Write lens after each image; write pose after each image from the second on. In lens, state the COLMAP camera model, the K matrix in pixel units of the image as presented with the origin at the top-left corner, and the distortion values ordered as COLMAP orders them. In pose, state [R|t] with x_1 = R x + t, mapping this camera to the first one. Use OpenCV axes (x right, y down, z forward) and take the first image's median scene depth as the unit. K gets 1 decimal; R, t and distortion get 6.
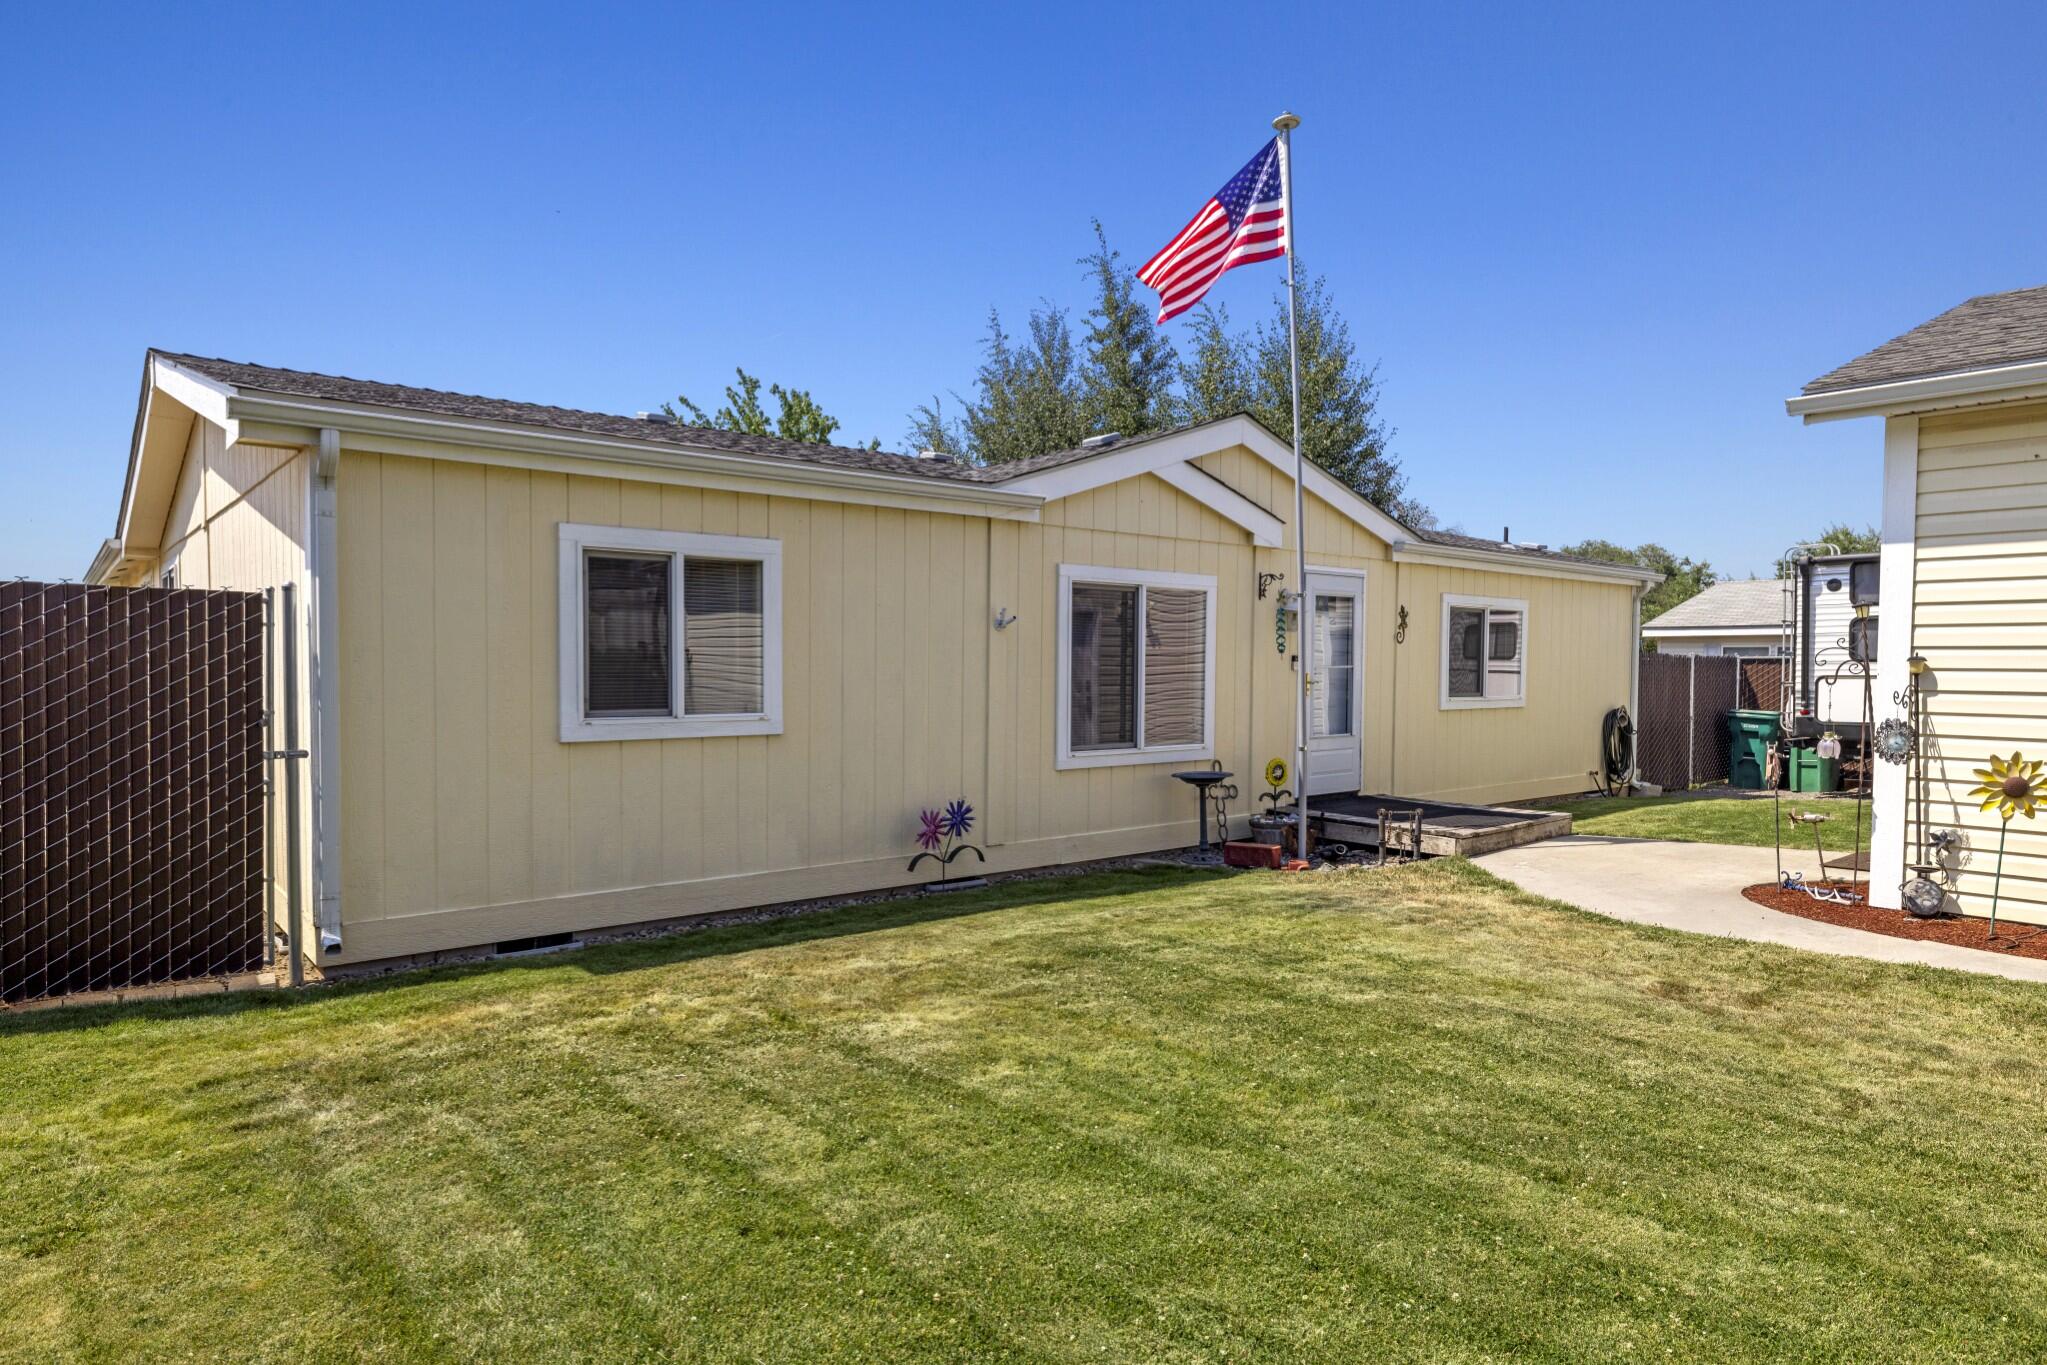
lens RADIAL K [[1186.4, 0, 1023.5], [0, 1186.4, 682.5], [0, 0, 1]] dist [0.000647, 0.000008]
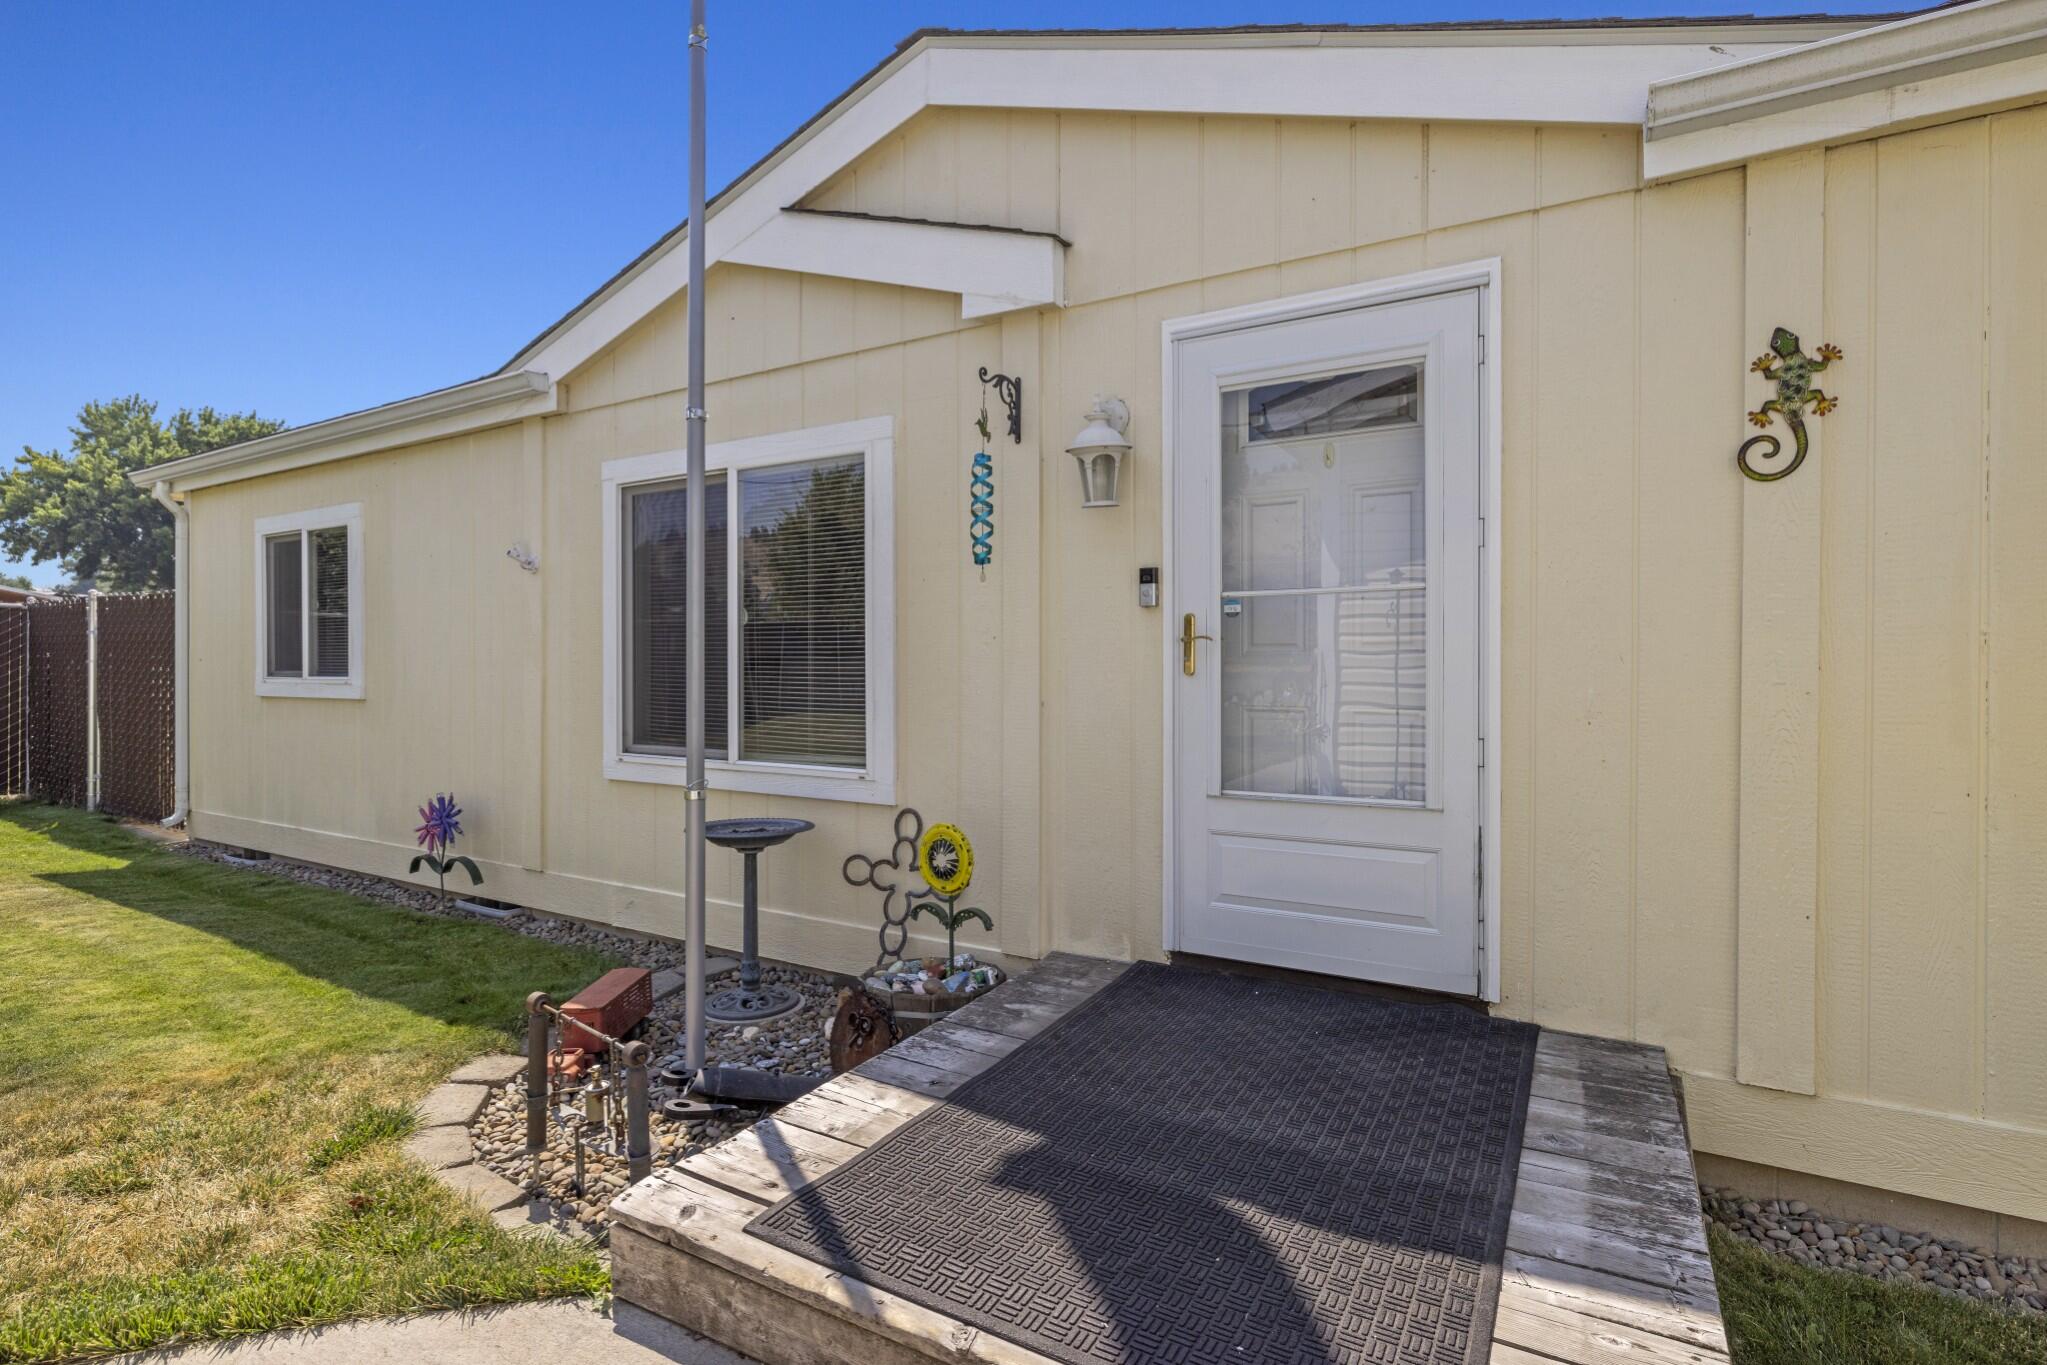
lens RADIAL K [[973.5, 0, 1027.7], [0, 973.5, 660.9], [0, 0, 1]] dist [-0.014412, 0.000049]
pose [[0.342452, -0.008920, -0.939493, 0.587709], [-0.009586, 0.999870, -0.012987, 0.013483], [0.939486, 0.013453, 0.342322, 0.999338]]
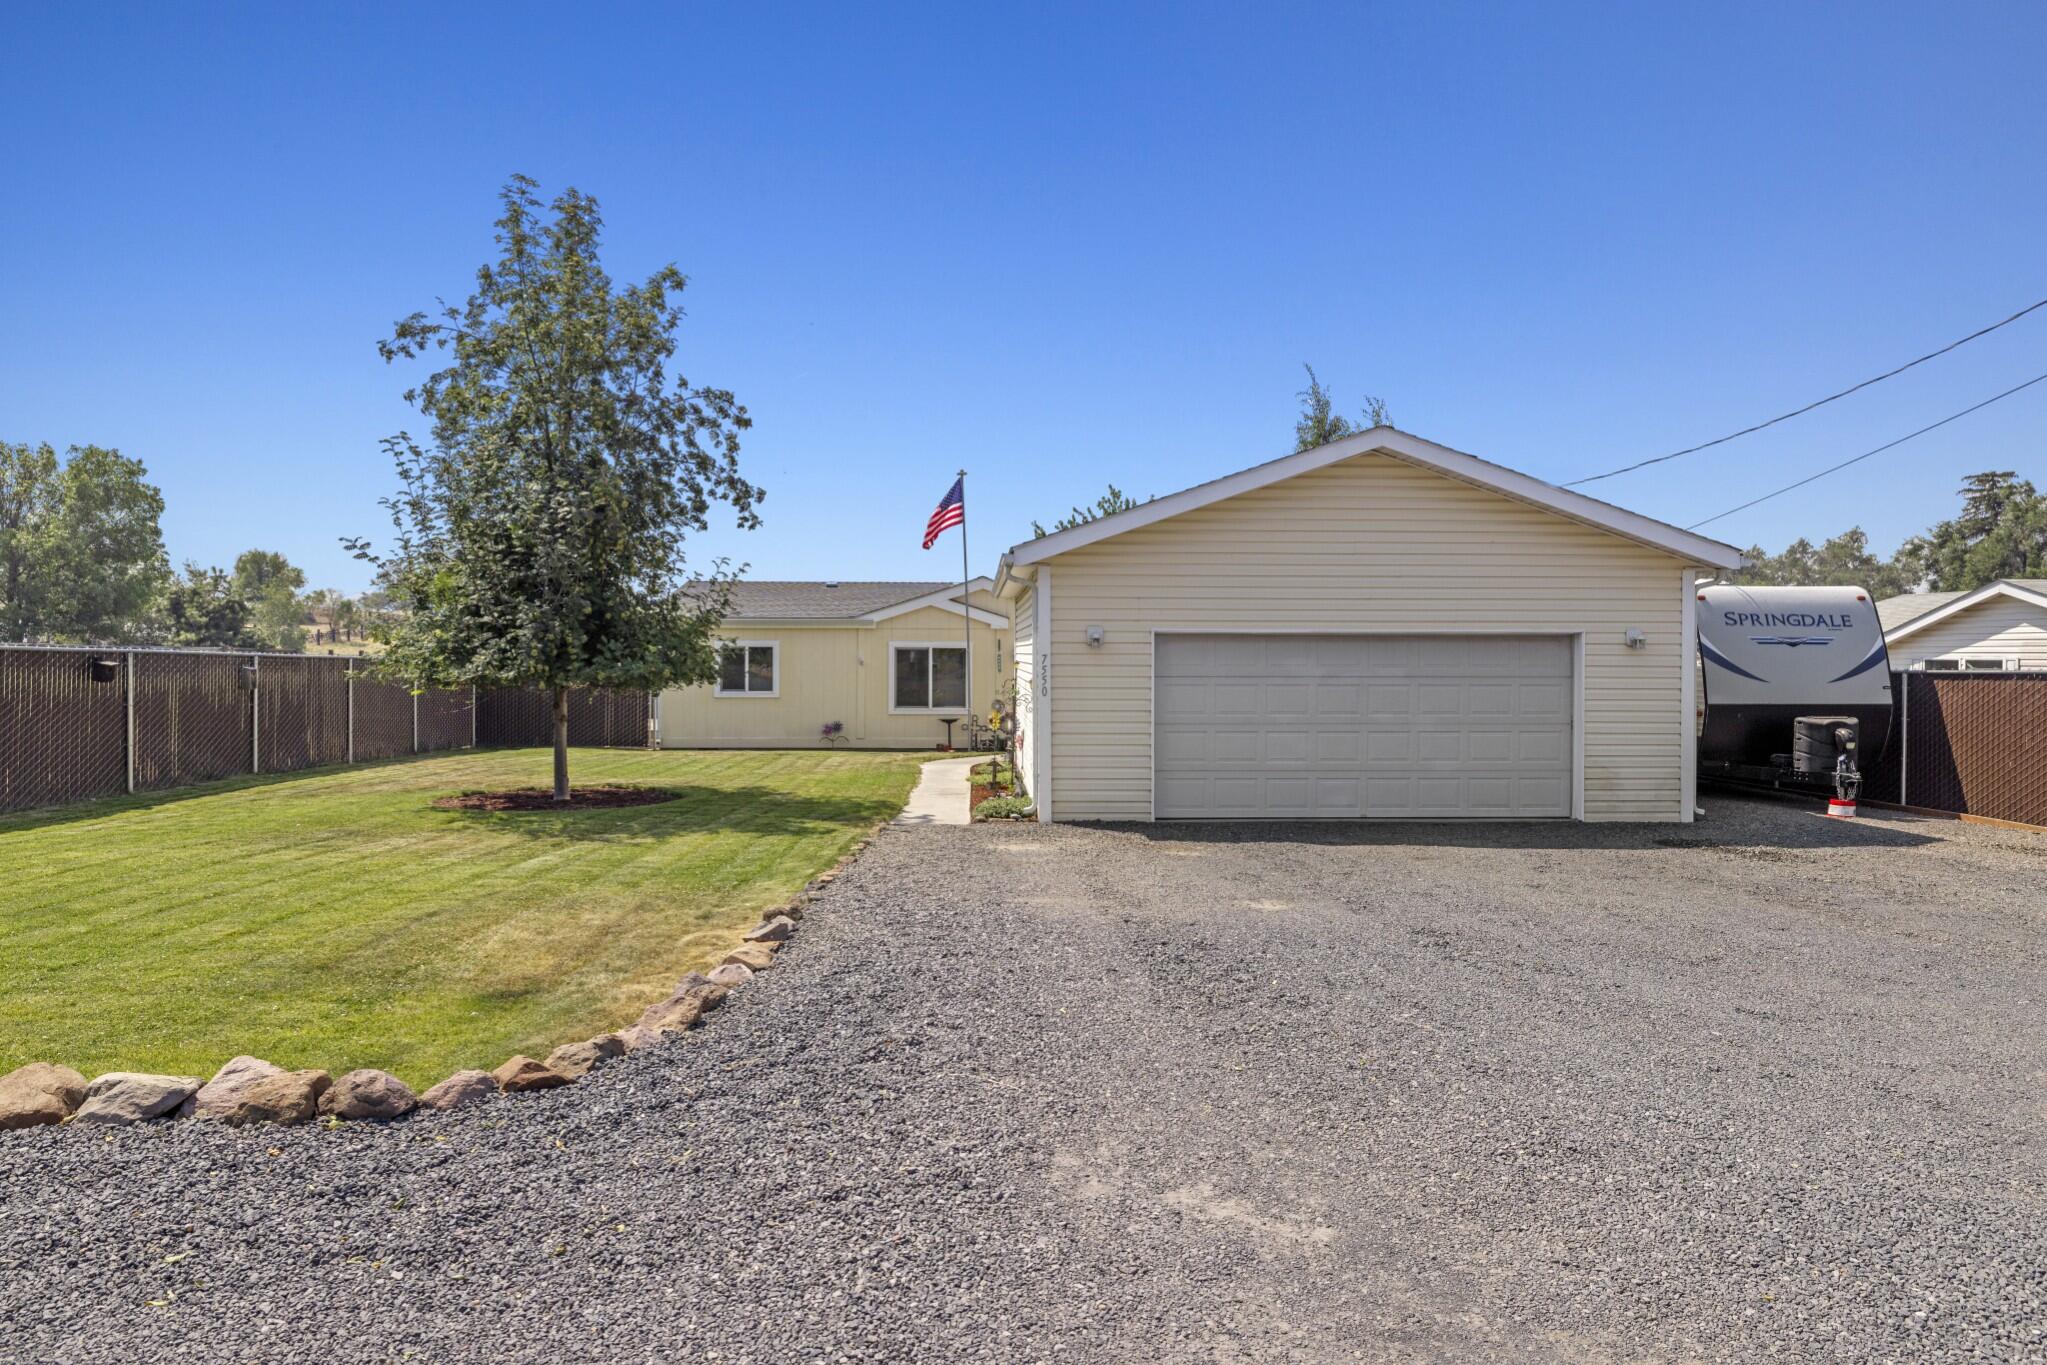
lens RADIAL K [[1186.4, 0, 1023.5], [0, 1186.4, 682.5], [0, 0, 1]] dist [0.000647, 0.000008]
pose [[0.795192, -0.006882, -0.606318, 1.933595], [-0.008746, 0.999701, -0.022818, 0.056880], [0.606294, 0.023447, 0.794895, -1.015272]]
